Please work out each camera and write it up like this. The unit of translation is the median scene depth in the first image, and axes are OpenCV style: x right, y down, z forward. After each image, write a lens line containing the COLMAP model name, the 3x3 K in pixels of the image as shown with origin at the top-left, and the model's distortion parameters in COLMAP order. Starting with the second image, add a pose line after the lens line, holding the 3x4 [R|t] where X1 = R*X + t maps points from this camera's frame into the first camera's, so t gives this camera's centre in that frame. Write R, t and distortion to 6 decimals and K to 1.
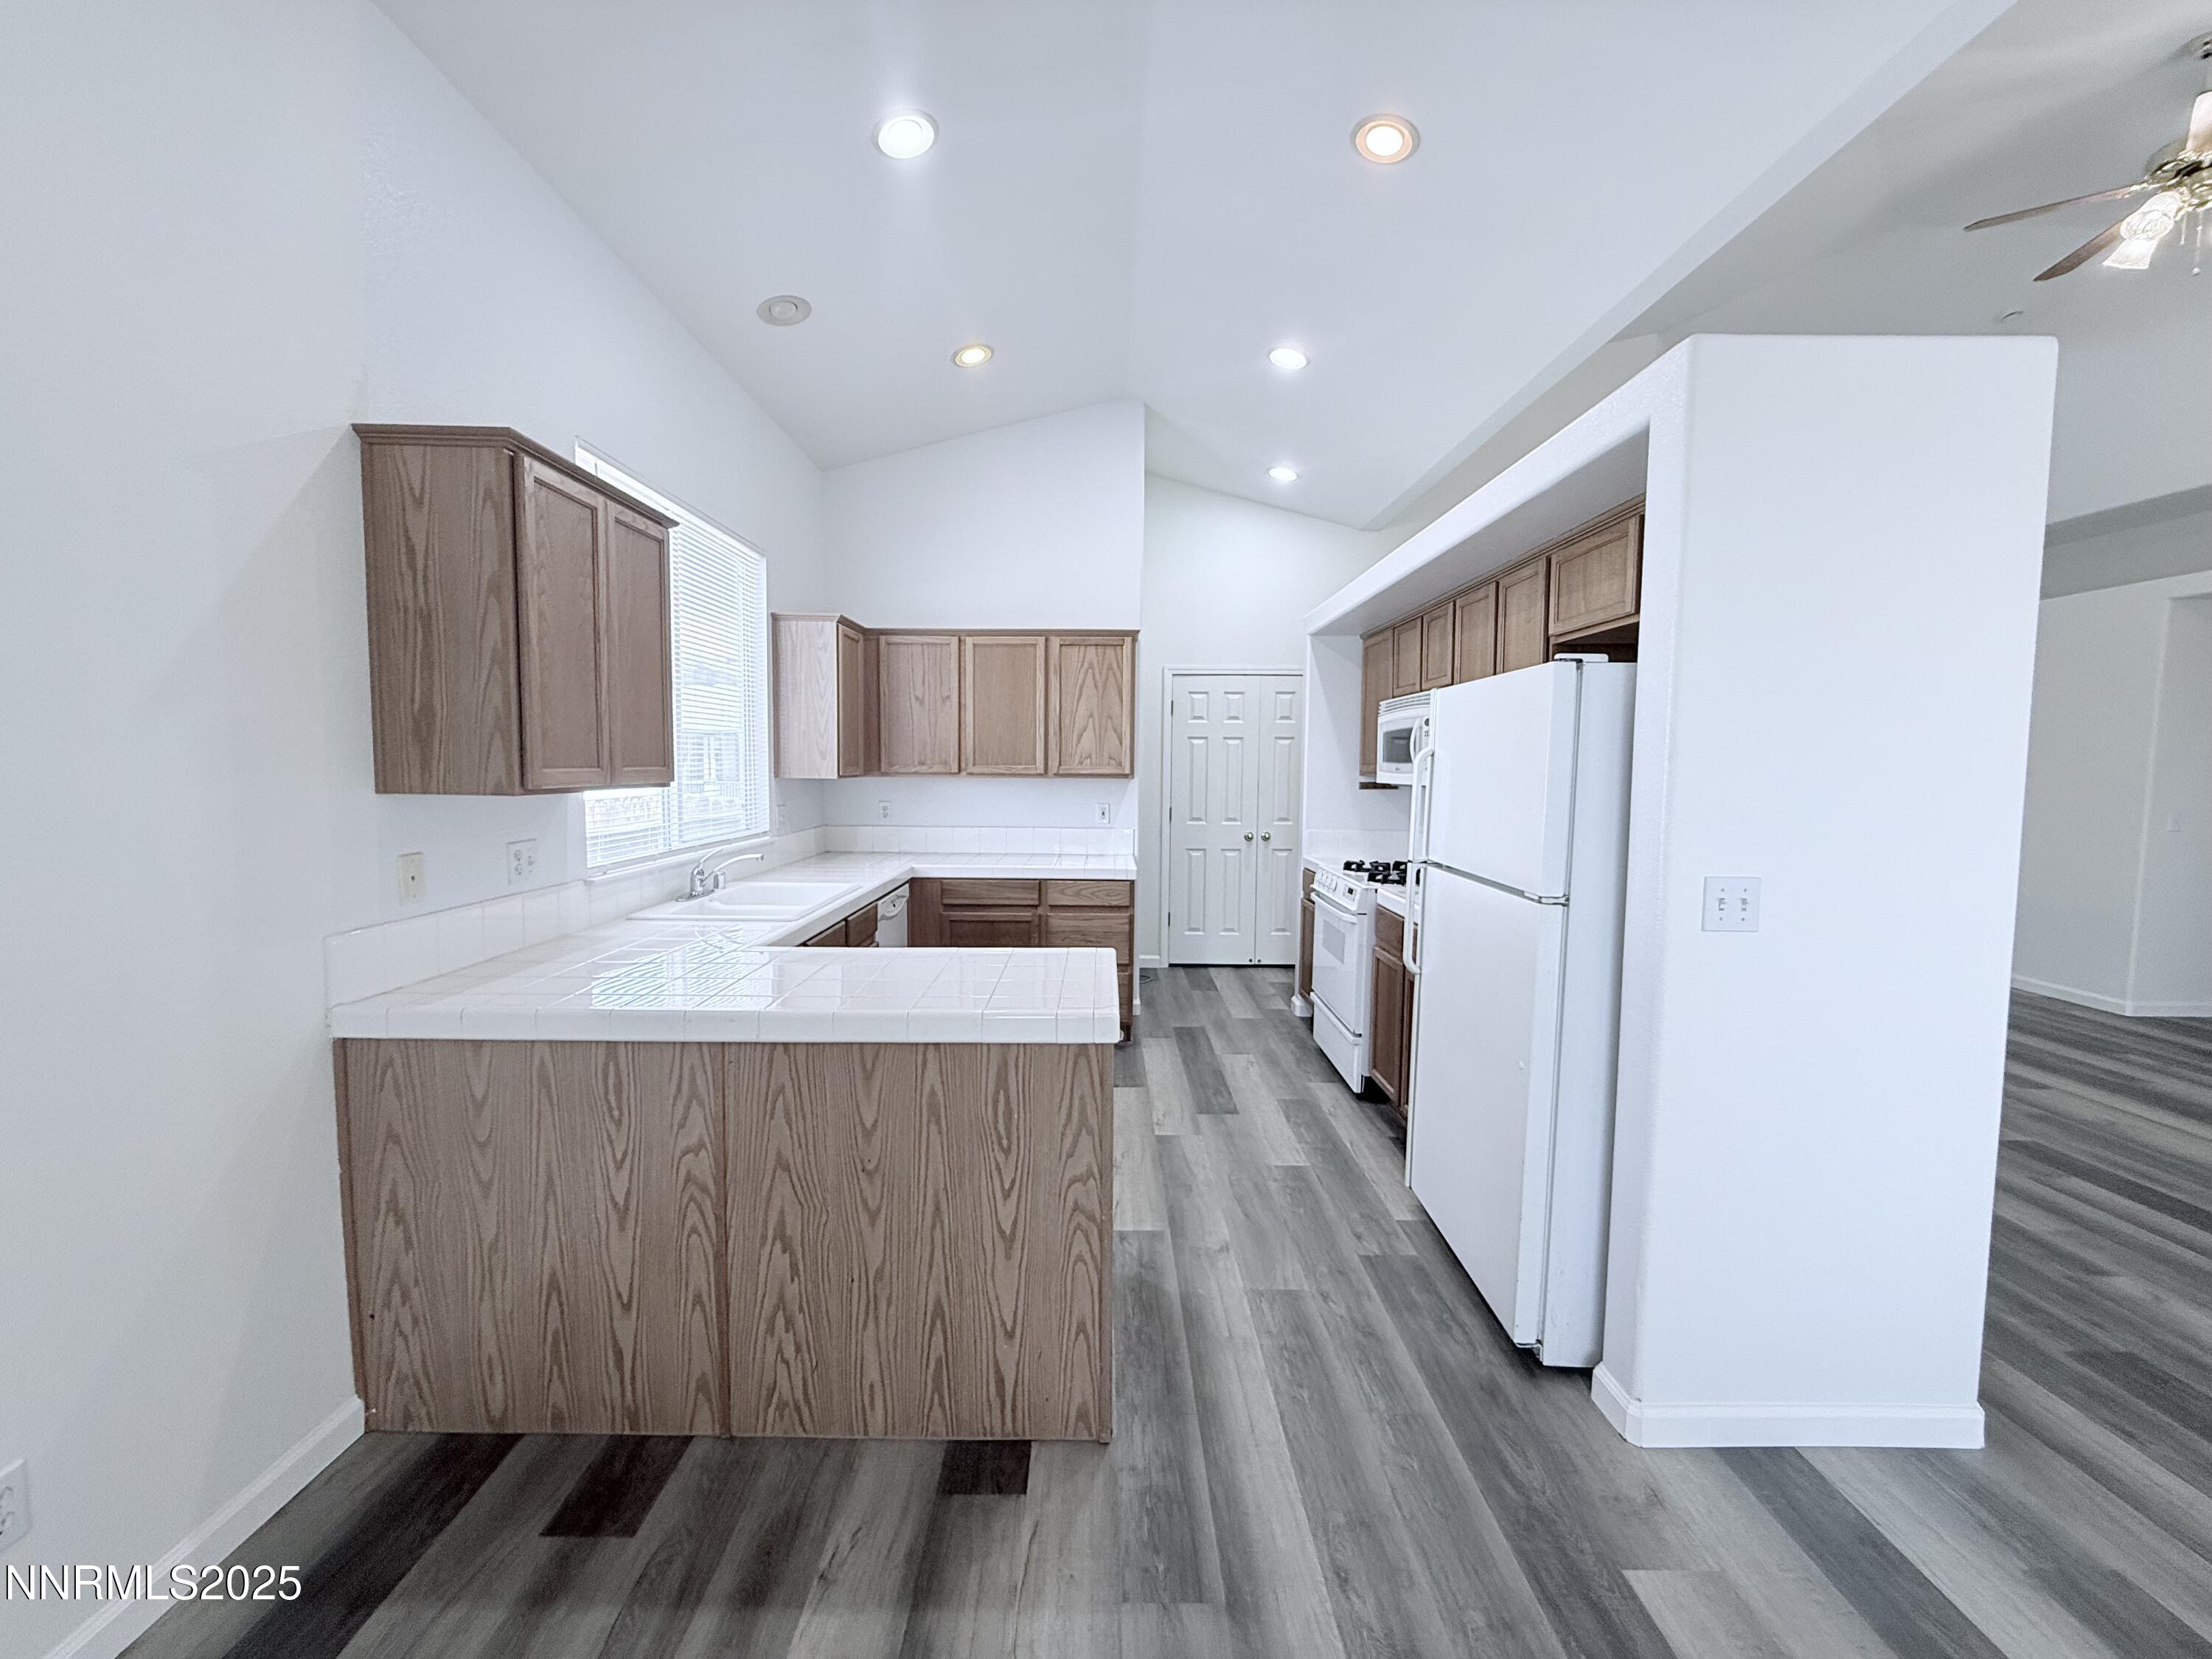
lens RADIAL K [[880.5, 0, 1100.1], [0, 880.5, 827.1], [0, 0, 1]] dist [-0.000354, -0.000255]
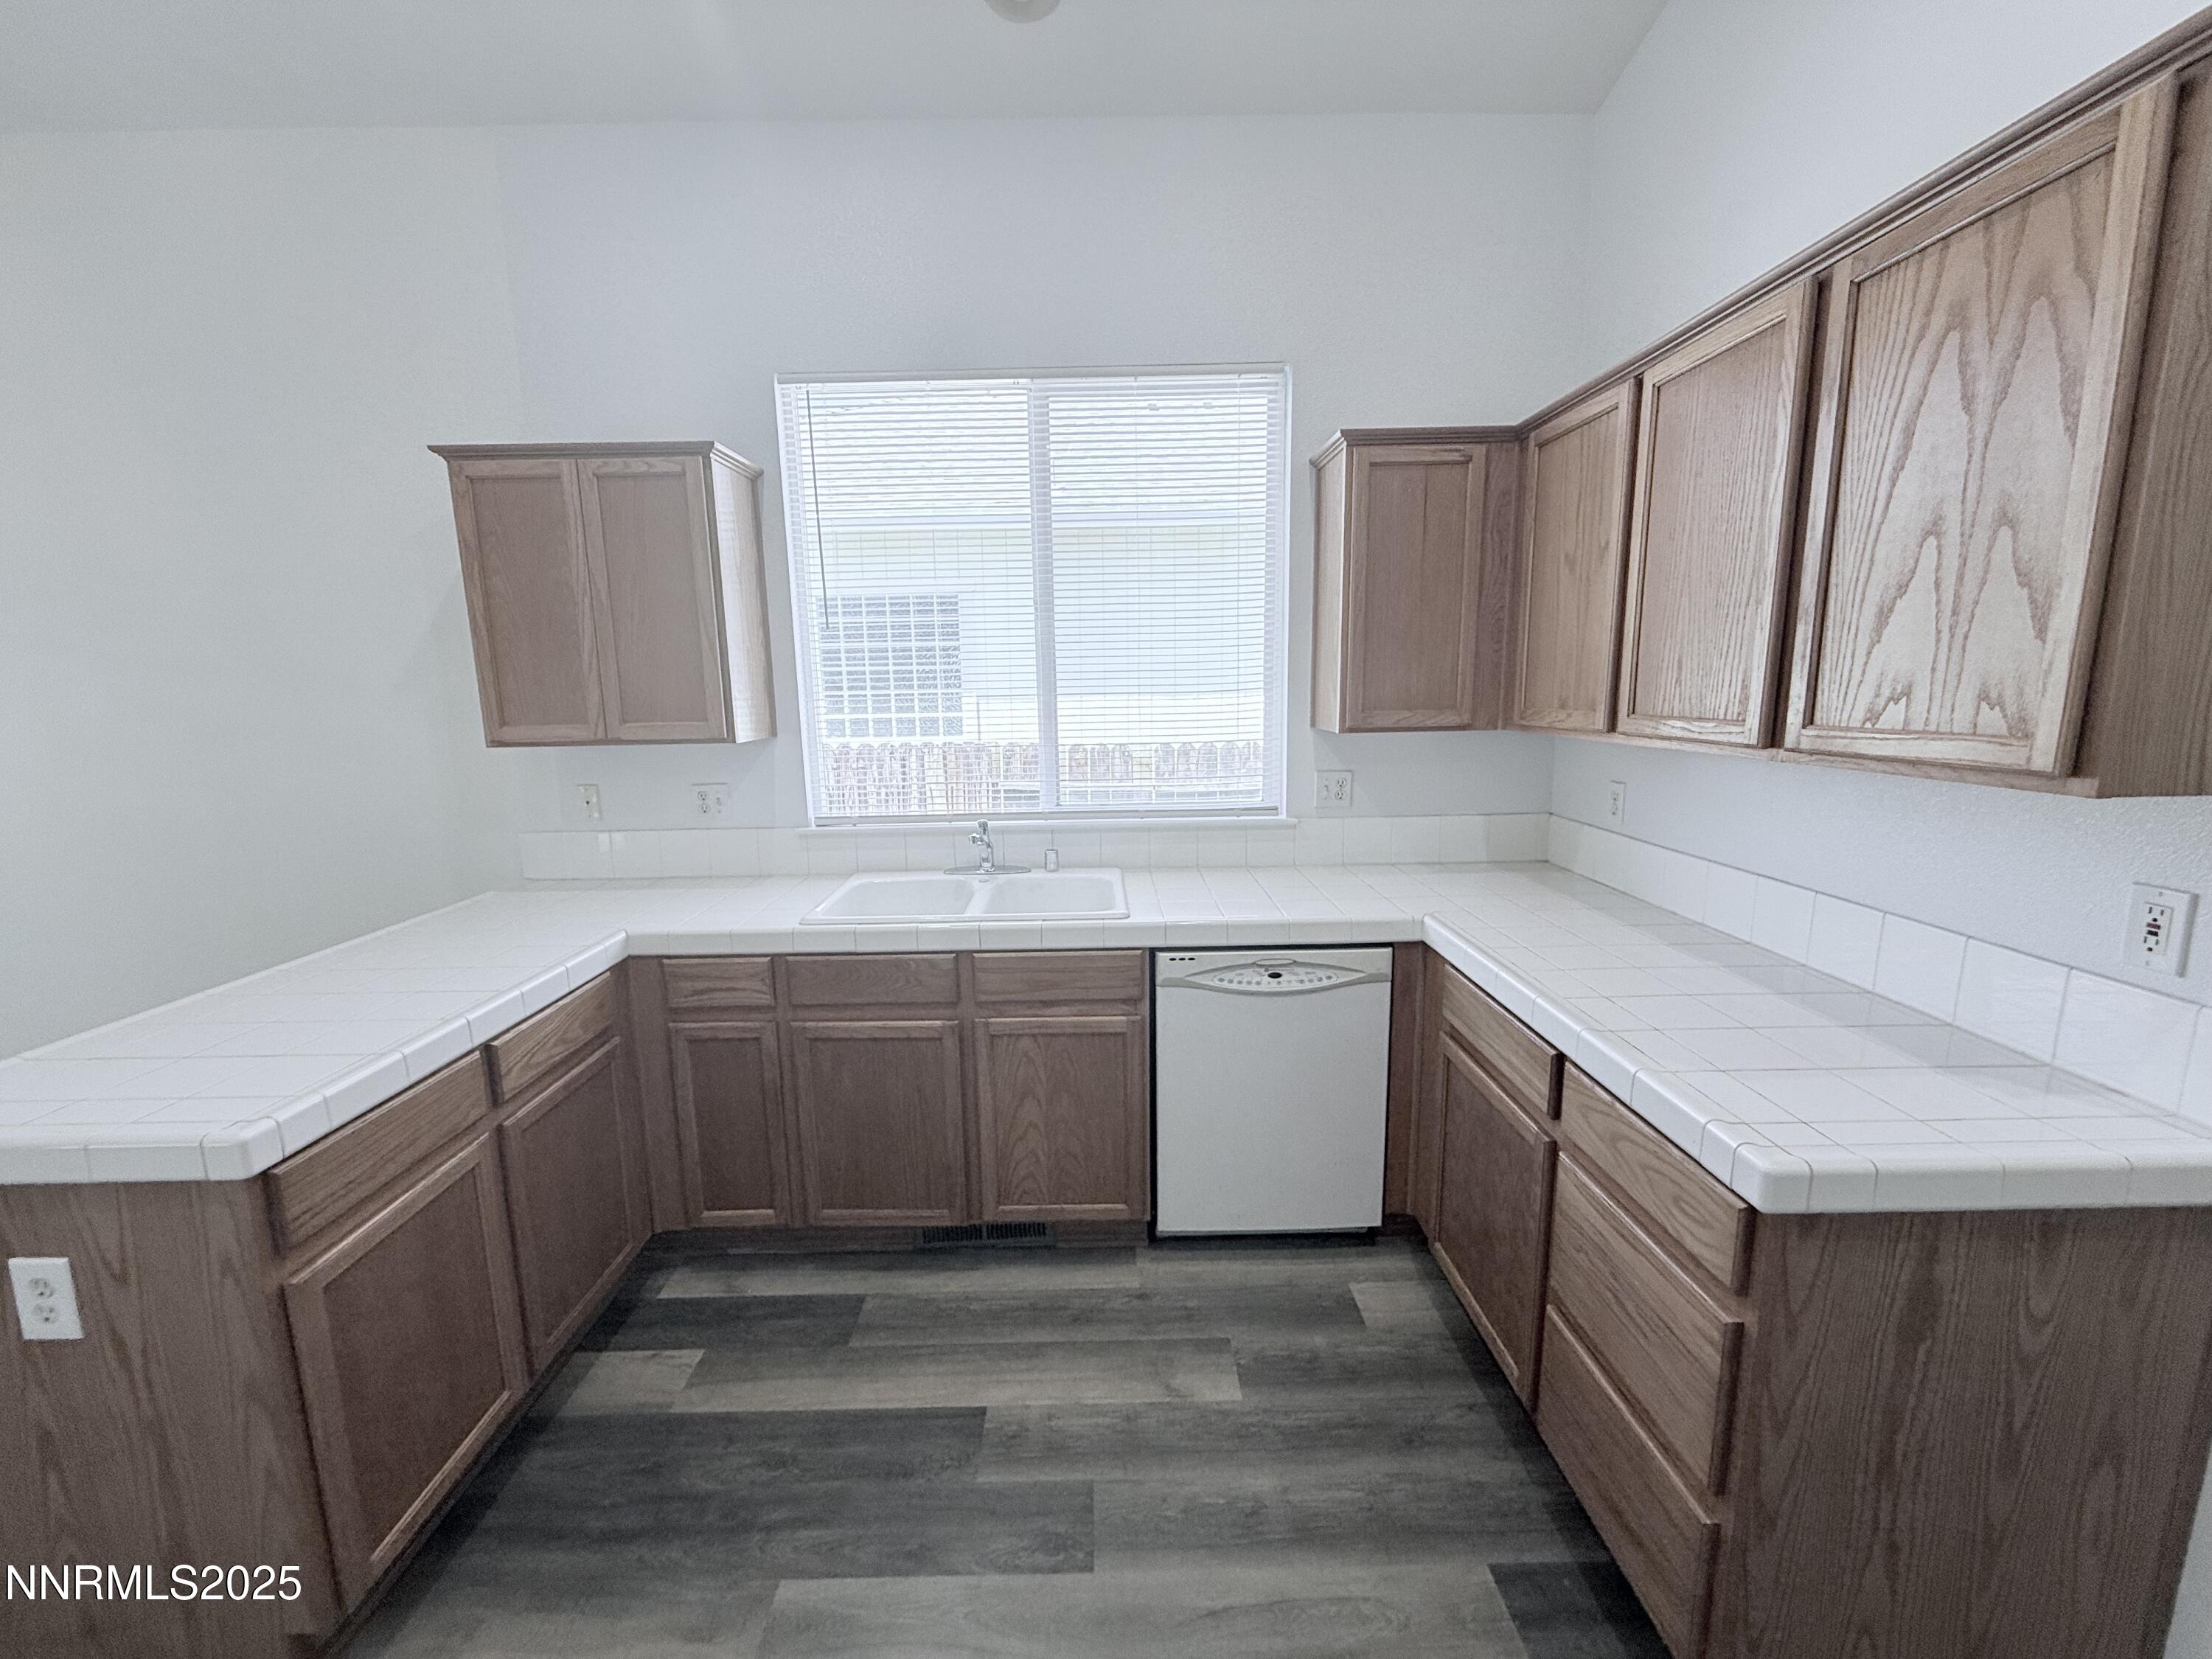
lens RADIAL K [[880.5, 0, 1104.3], [0, 880.5, 828.3], [0, 0, 1]] dist [-0.000354, -0.000255]
pose [[0.013046, 0.157556, -0.987424, 0.291837], [-0.055139, 0.986119, 0.156619, -0.080705], [0.998393, 0.052403, 0.021552, 0.899144]]
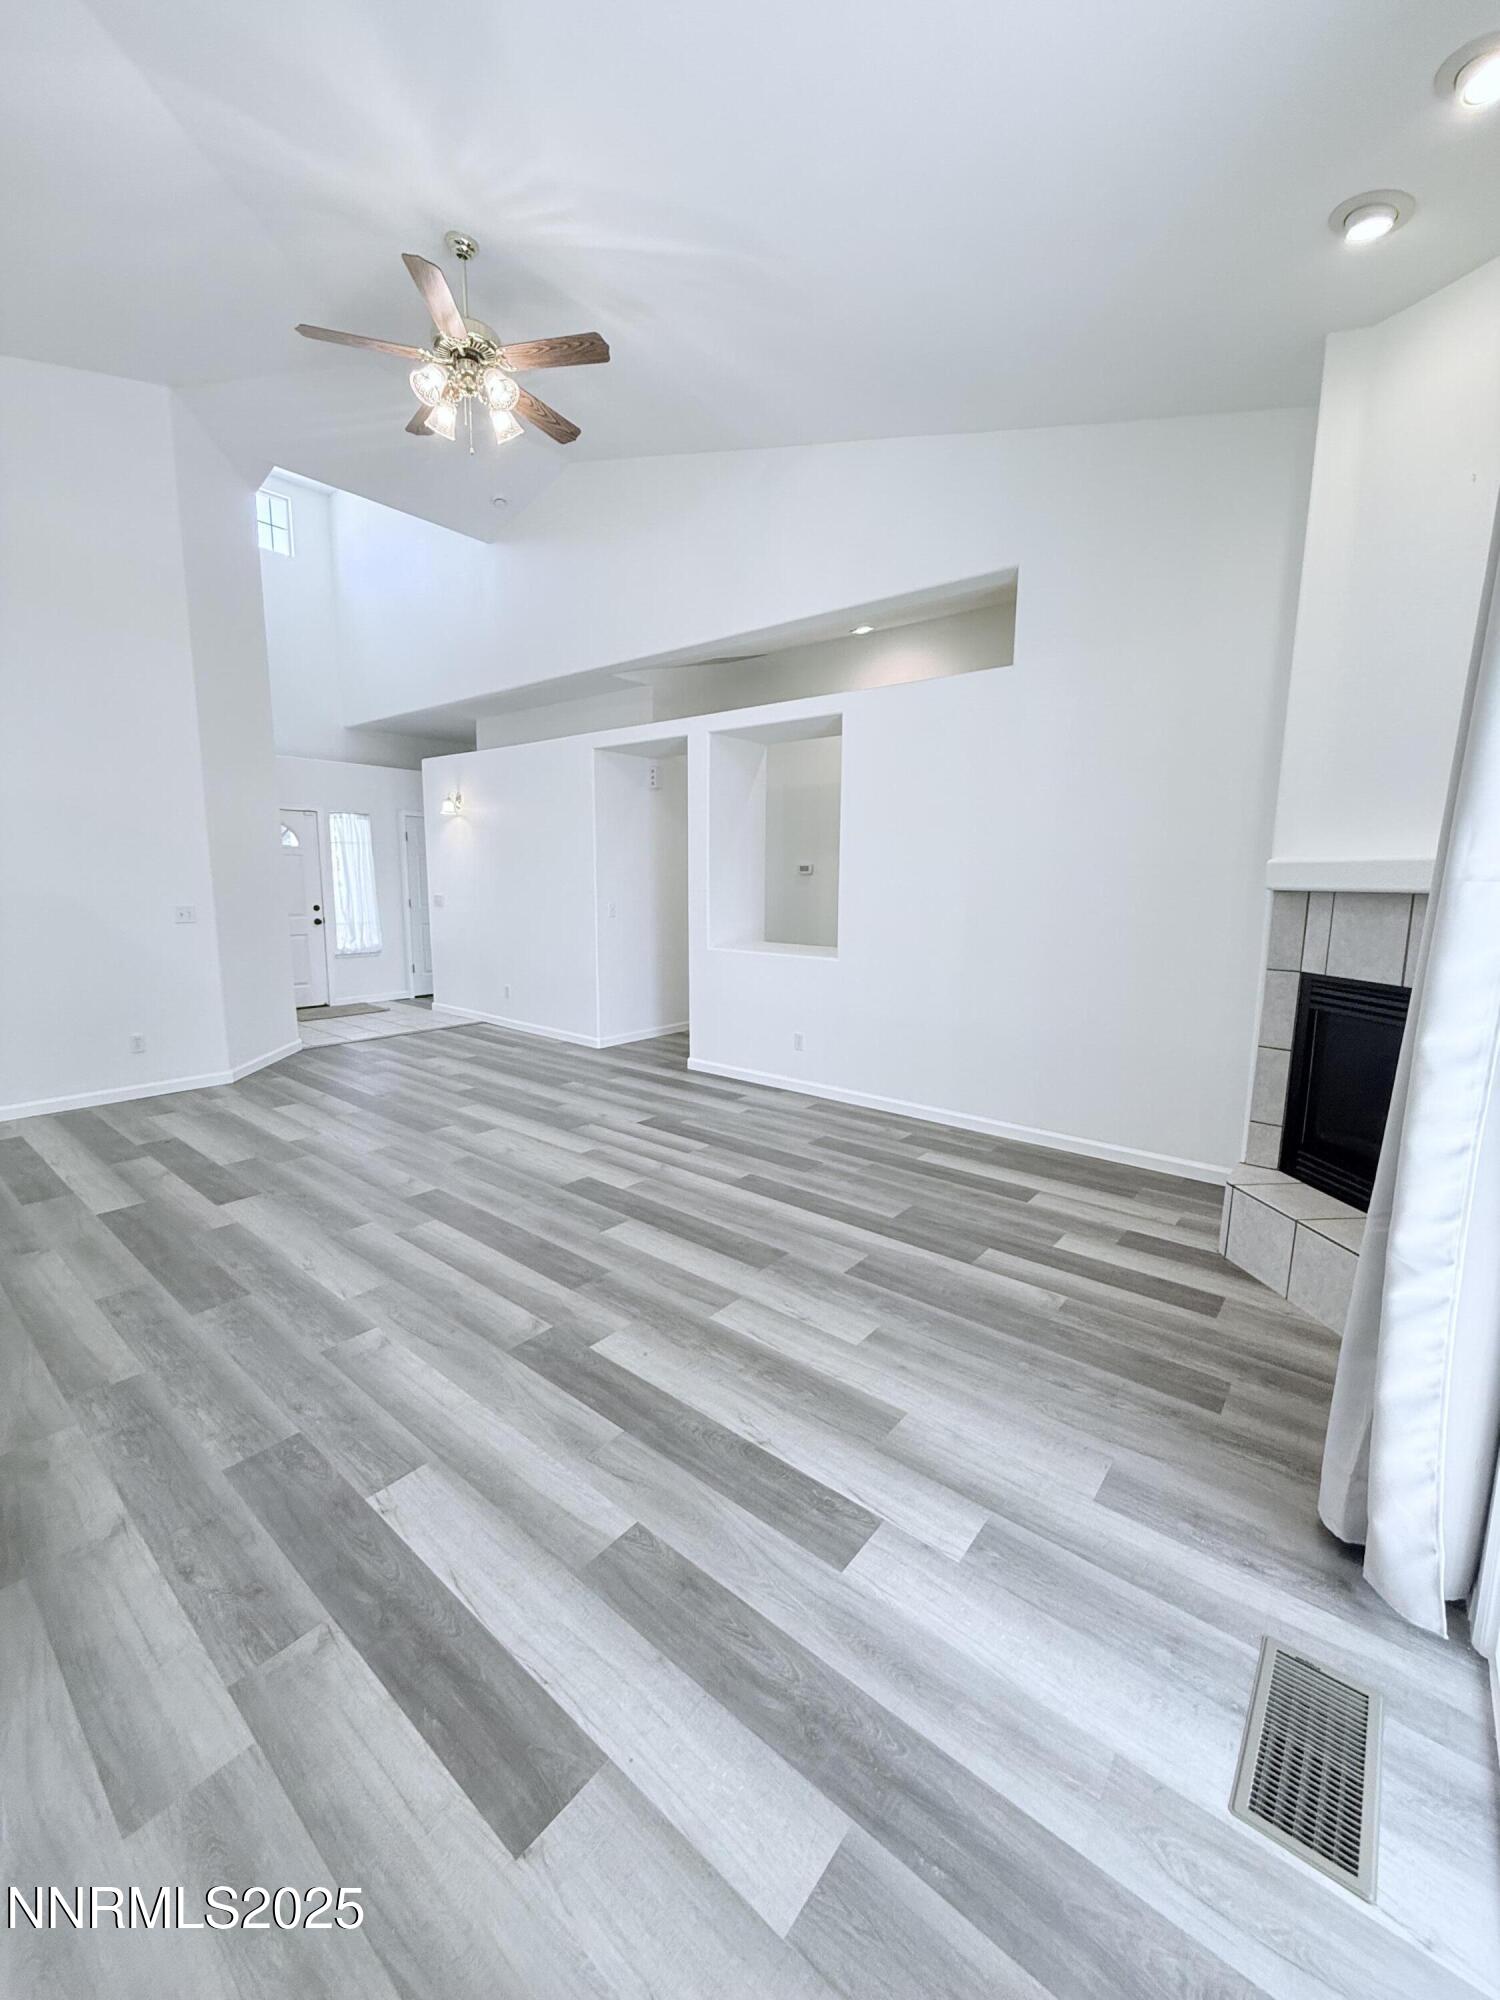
lens RADIAL K [[796.1, 0, 747.8], [0, 796.1, 994.6], [0, 0, 1]] dist [-0.000354, -0.000255]
pose [[0.636229, -0.116909, 0.762591, 0.470712], [0.051931, 0.992700, 0.108860, 0.002658], [-0.769750, -0.029657, 0.637656, 0.000178]]
